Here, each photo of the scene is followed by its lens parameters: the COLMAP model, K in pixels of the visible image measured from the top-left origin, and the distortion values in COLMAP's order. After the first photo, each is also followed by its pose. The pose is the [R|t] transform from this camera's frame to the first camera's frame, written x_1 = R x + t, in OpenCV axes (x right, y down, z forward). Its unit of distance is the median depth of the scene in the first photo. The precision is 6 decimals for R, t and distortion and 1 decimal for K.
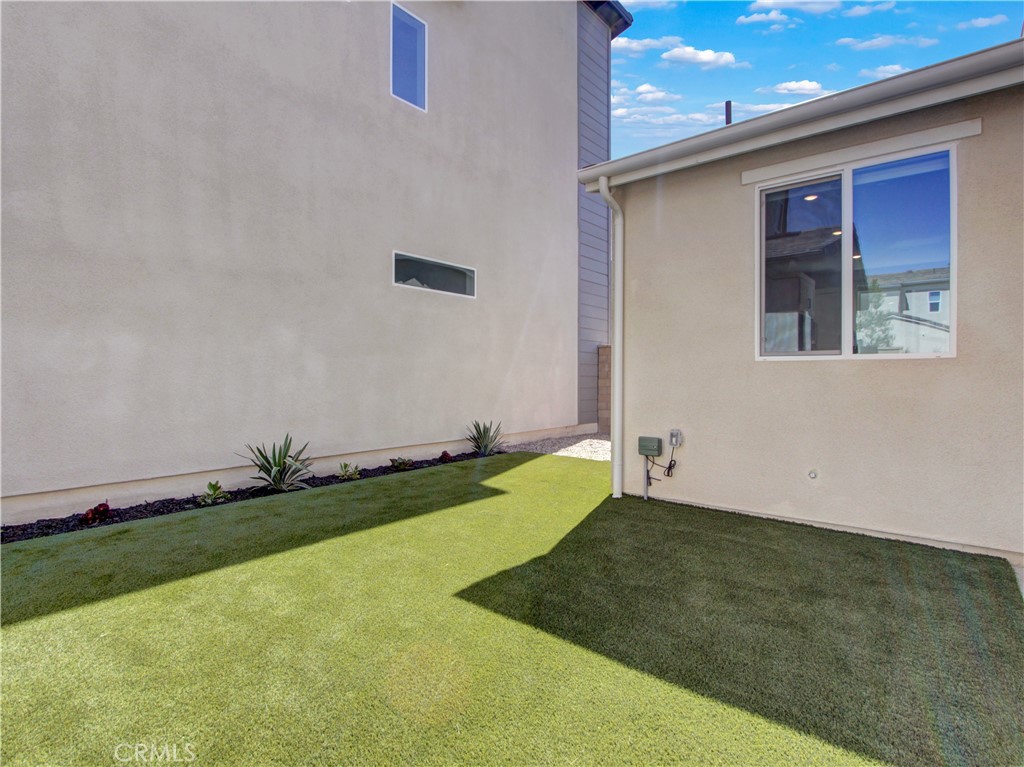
lens RADIAL K [[545.0, 0, 512.0], [0, 545.0, 383.5], [0, 0, 1]] dist [-0.002995, -0.000058]
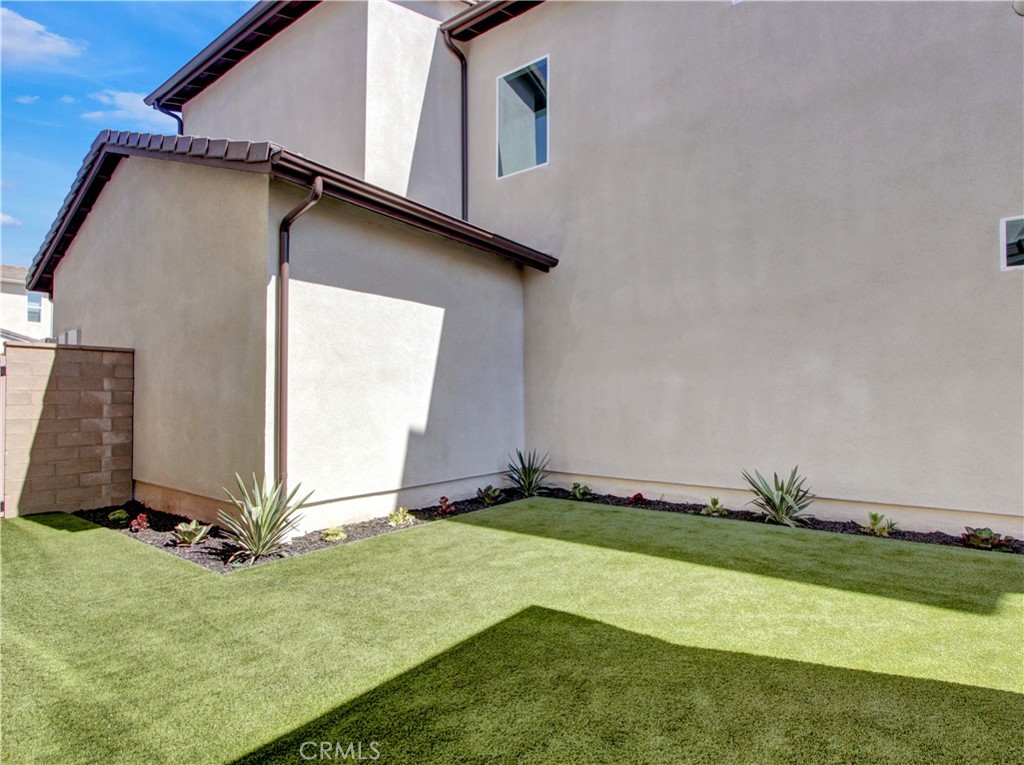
lens RADIAL K [[545.0, 0, 512.0], [0, 545.0, 382.5], [0, 0, 1]] dist [-0.002995, -0.000058]
pose [[0.045814, -0.029557, -0.998513, 0.590105], [-0.015094, 0.999428, -0.030276, -0.019123], [0.998836, 0.016459, 0.045342, 0.523313]]
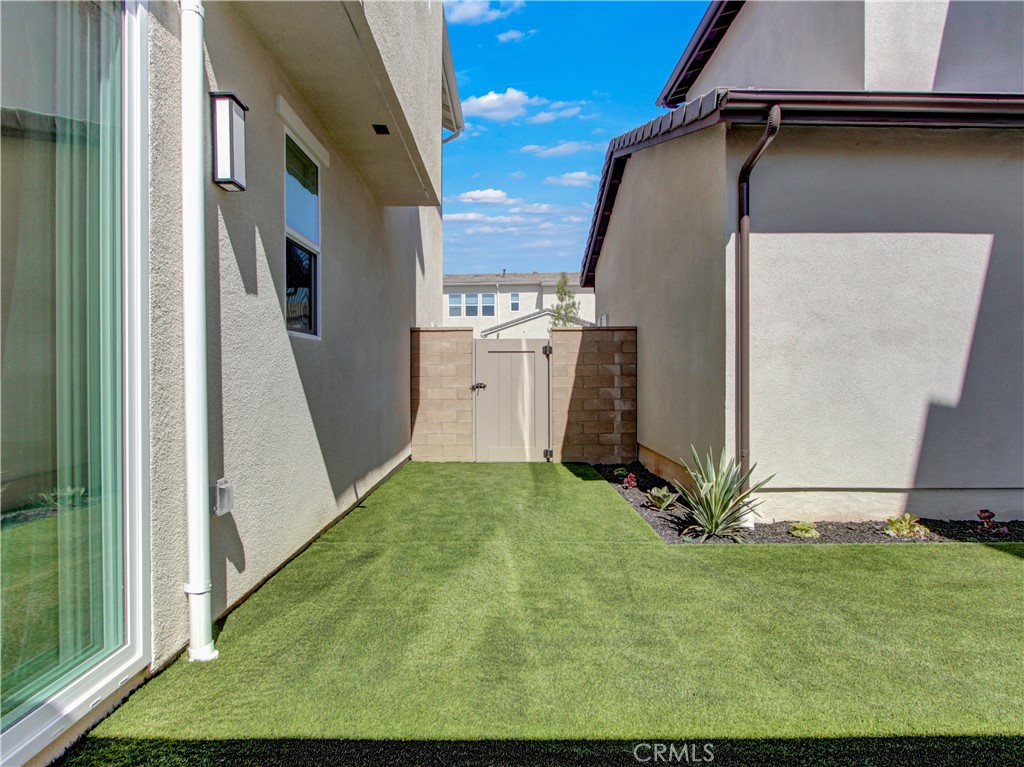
lens RADIAL K [[553.1, 0, 512.1], [0, 553.1, 370.6], [0, 0, 1]] dist [-0.004353, 0.000409]
pose [[-0.761402, -0.002638, -0.648275, 0.459177], [-0.006618, 0.999971, 0.003704, -0.009670], [0.648246, 0.007110, -0.761397, 0.598069]]
